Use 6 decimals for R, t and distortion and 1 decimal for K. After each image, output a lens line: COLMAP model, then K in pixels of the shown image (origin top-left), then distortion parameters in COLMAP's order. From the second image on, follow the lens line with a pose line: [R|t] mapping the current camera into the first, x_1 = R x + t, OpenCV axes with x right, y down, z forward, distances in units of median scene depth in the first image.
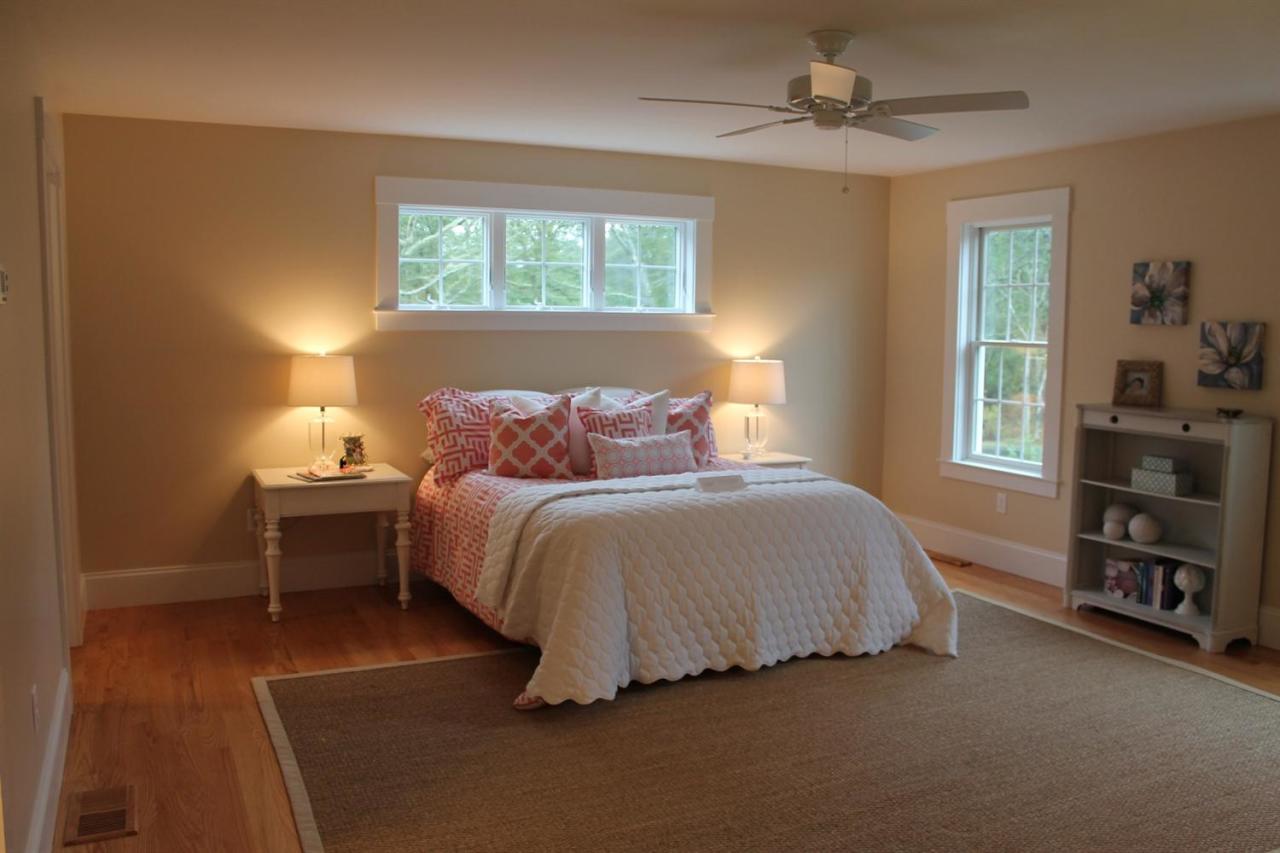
lens RADIAL K [[1074.6, 0, 640.0], [0, 1074.6, 426.5], [0, 0, 1]] dist [-0.155051, 0.013831]
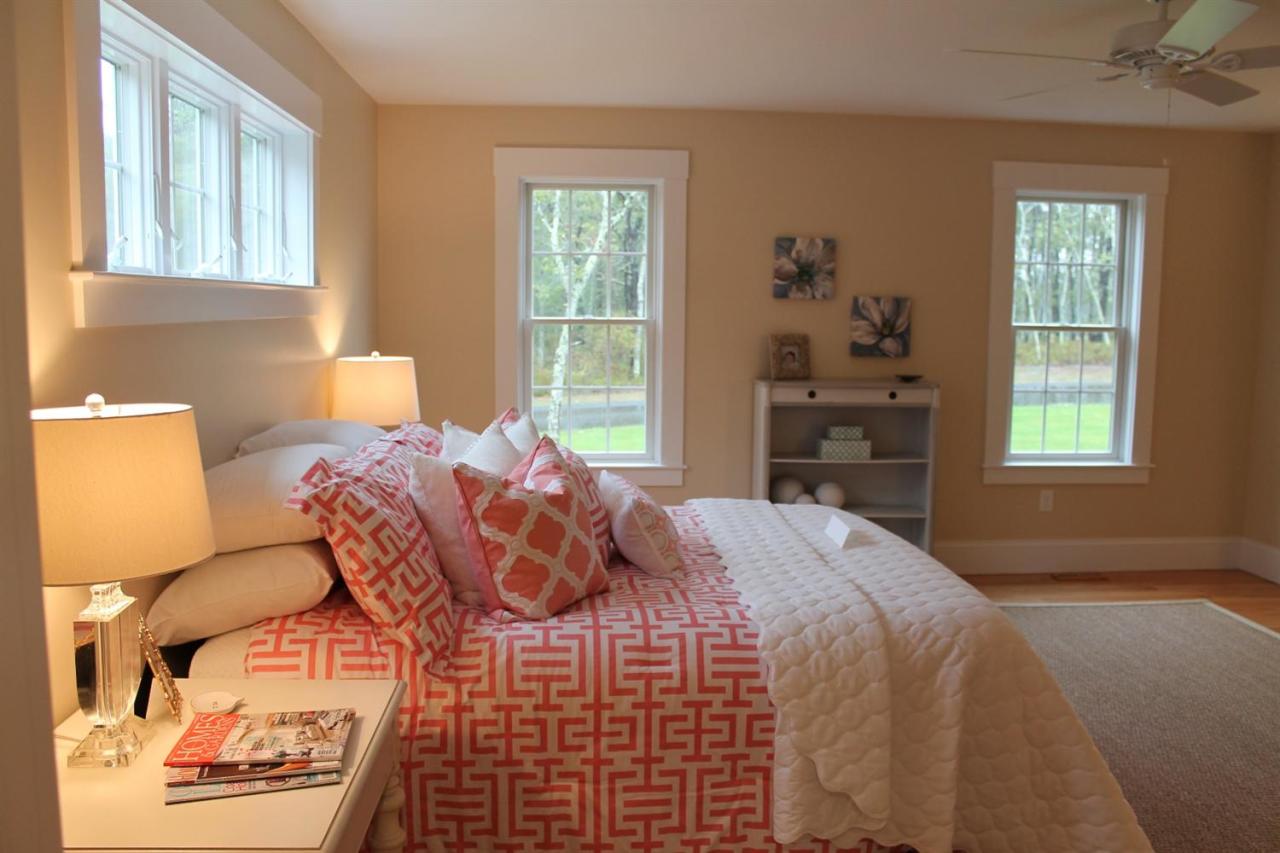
lens RADIAL K [[1074.6, 0, 640.0], [0, 1074.6, 426.5], [0, 0, 1]] dist [-0.155051, 0.013831]
pose [[0.361556, -0.111831, 0.925619, -0.567575], [0.080601, 0.992813, 0.088465, -0.081376], [-0.928860, 0.042621, 0.367971, 0.780250]]
